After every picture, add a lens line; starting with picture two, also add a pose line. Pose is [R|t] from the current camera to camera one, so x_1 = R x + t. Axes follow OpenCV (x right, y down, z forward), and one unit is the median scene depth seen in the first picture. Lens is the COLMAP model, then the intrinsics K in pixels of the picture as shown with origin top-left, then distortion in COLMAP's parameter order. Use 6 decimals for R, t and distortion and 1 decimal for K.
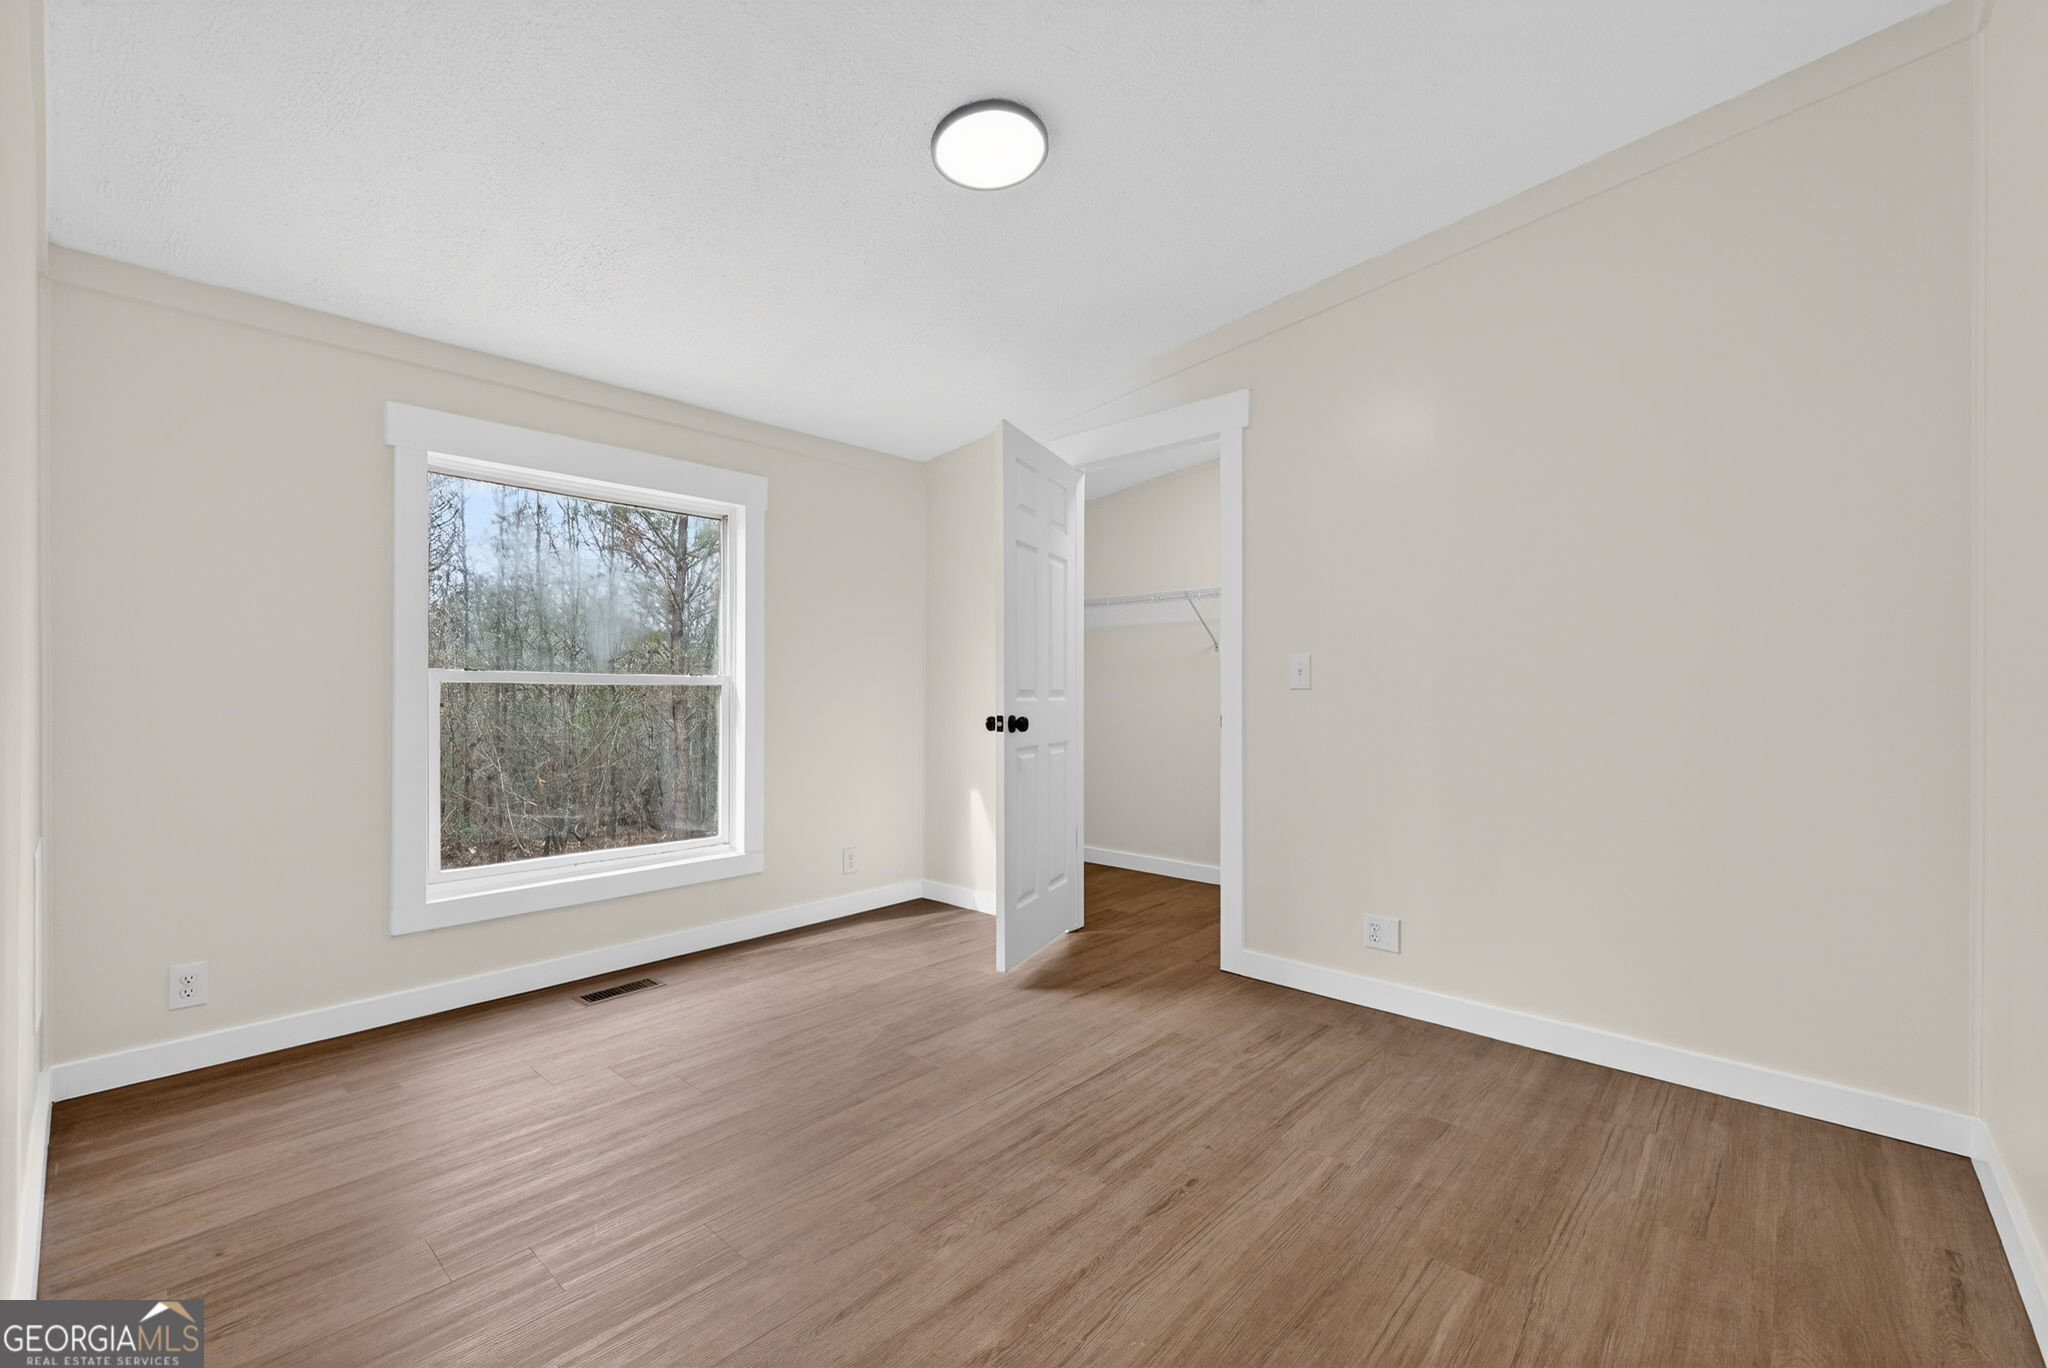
lens RADIAL K [[863.3, 0, 1021.3], [0, 863.3, 695.9], [0, 0, 1]] dist [0.000804, -0.000015]
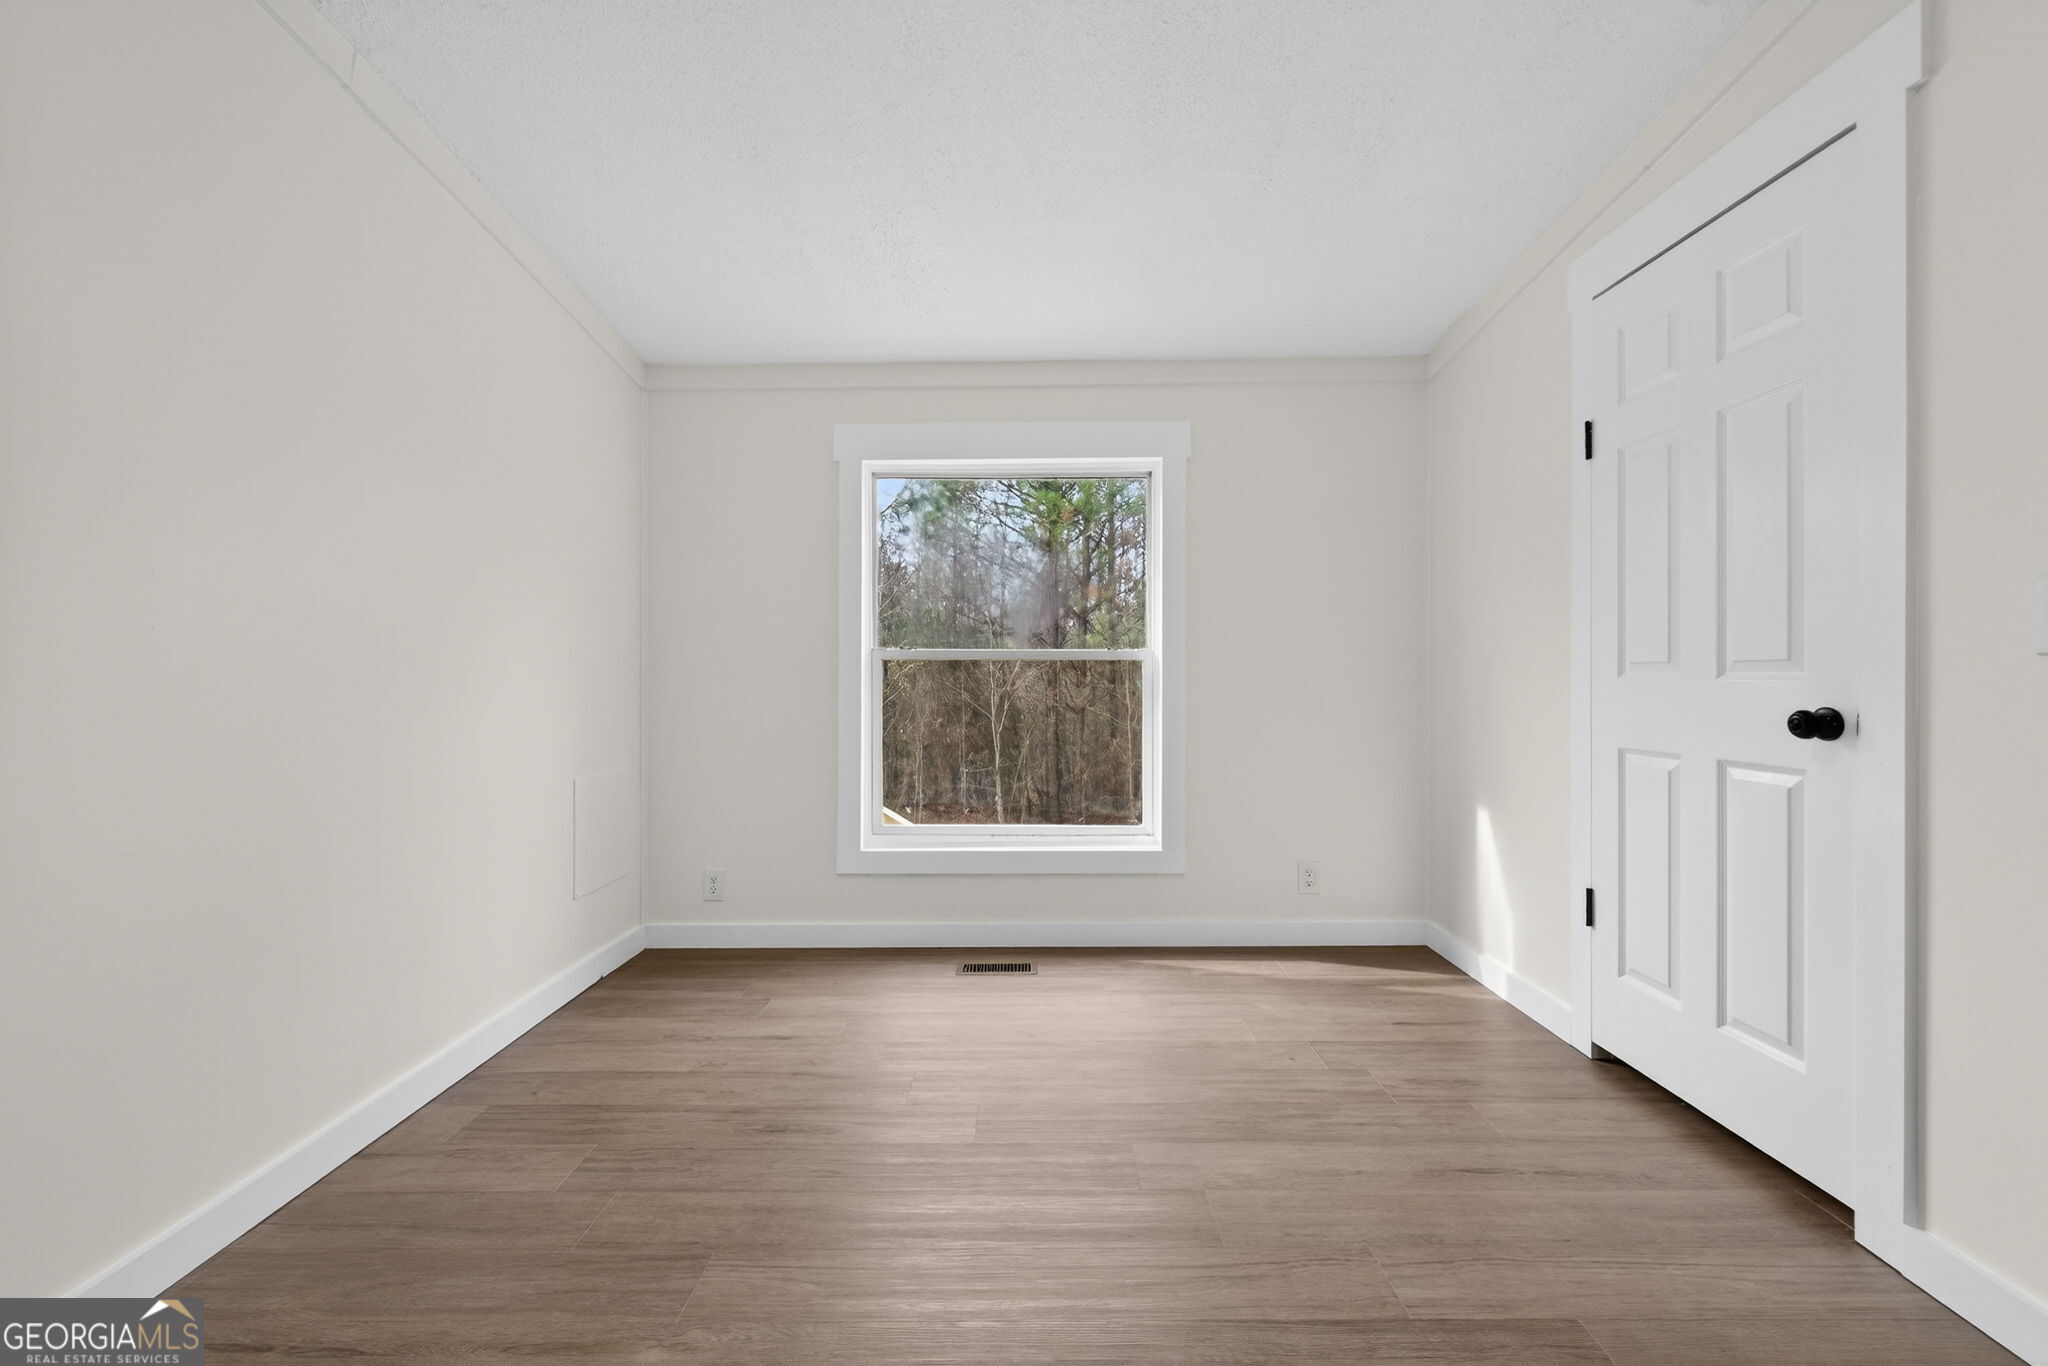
lens RADIAL K [[881.9, 0, 1012.6], [0, 881.9, 667.1], [0, 0, 1]] dist [0.016514, 0.000137]
pose [[0.667139, -0.002448, -0.744929, 0.292666], [0.000253, 0.999995, -0.003060, -0.001174], [0.744933, 0.001853, 0.667137, 0.323480]]
